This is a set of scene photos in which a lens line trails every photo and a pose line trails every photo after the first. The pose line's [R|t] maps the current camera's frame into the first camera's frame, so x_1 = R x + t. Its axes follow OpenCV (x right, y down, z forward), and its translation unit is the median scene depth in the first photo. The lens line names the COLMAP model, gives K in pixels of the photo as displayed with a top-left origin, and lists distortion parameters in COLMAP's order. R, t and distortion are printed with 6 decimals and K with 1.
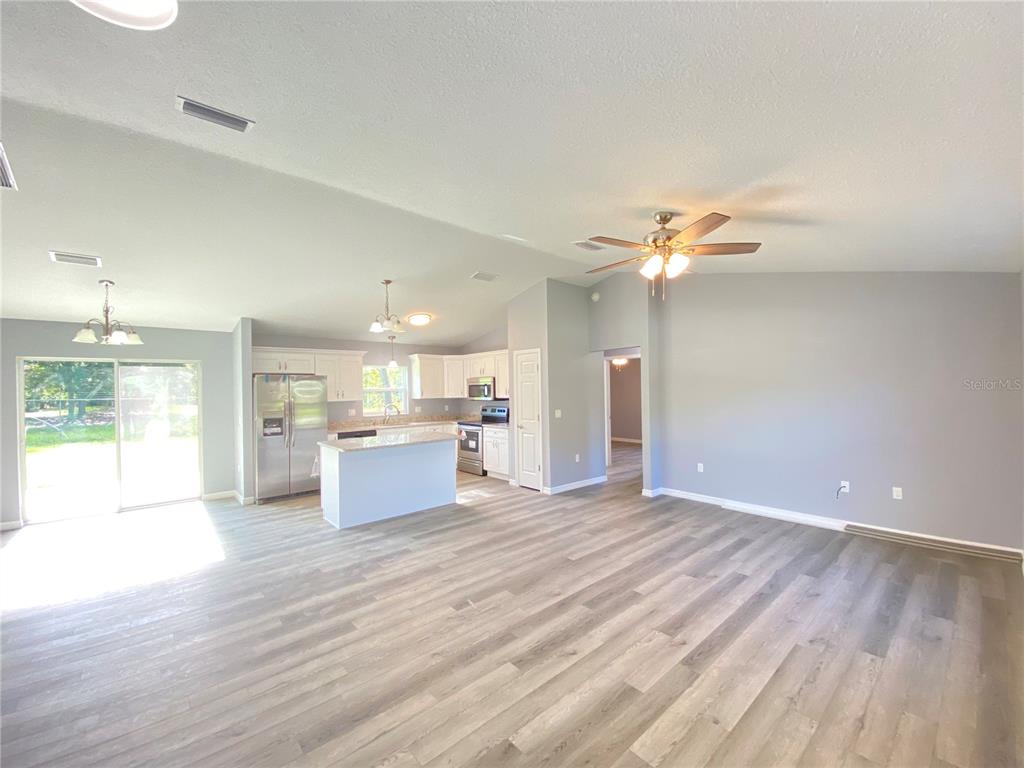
lens RADIAL K [[414.7, 0, 506.2], [0, 414.7, 383.7], [0, 0, 1]] dist [0.011459, -0.014310]
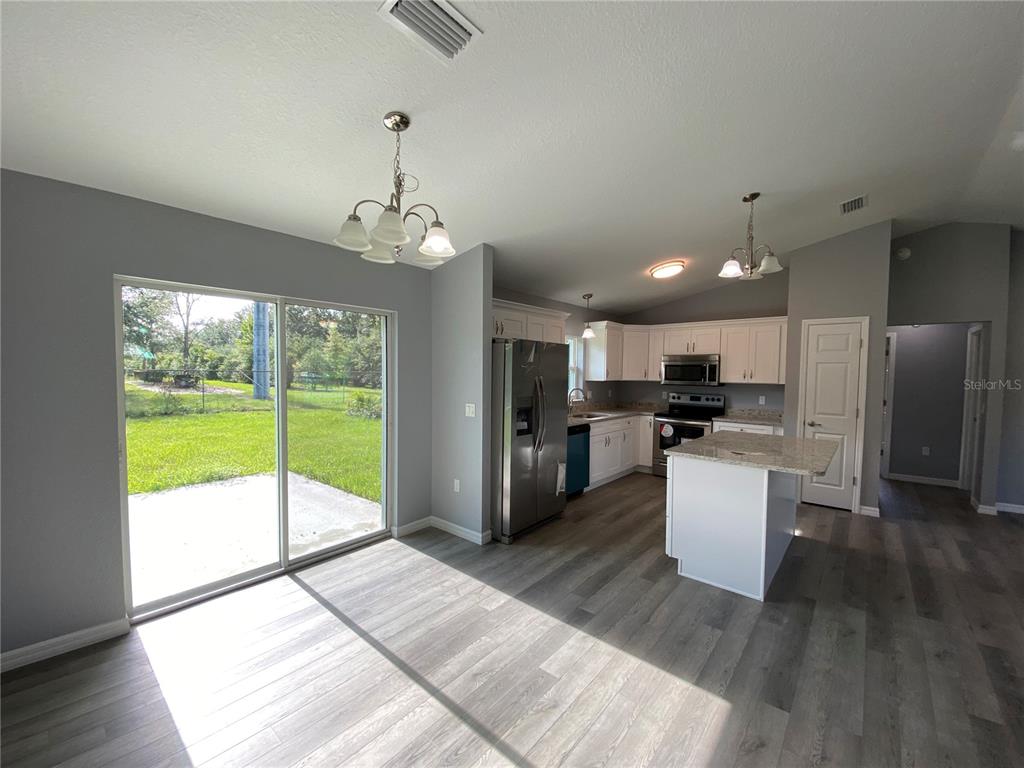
lens RADIAL K [[414.7, 0, 508.1], [0, 414.7, 389.4], [0, 0, 1]] dist [0.011459, -0.014310]
pose [[0.988008, 0.025466, 0.152288, -1.103954], [-0.034313, 0.997855, 0.055748, 0.035114], [-0.150542, -0.060305, 0.986763, 0.627097]]
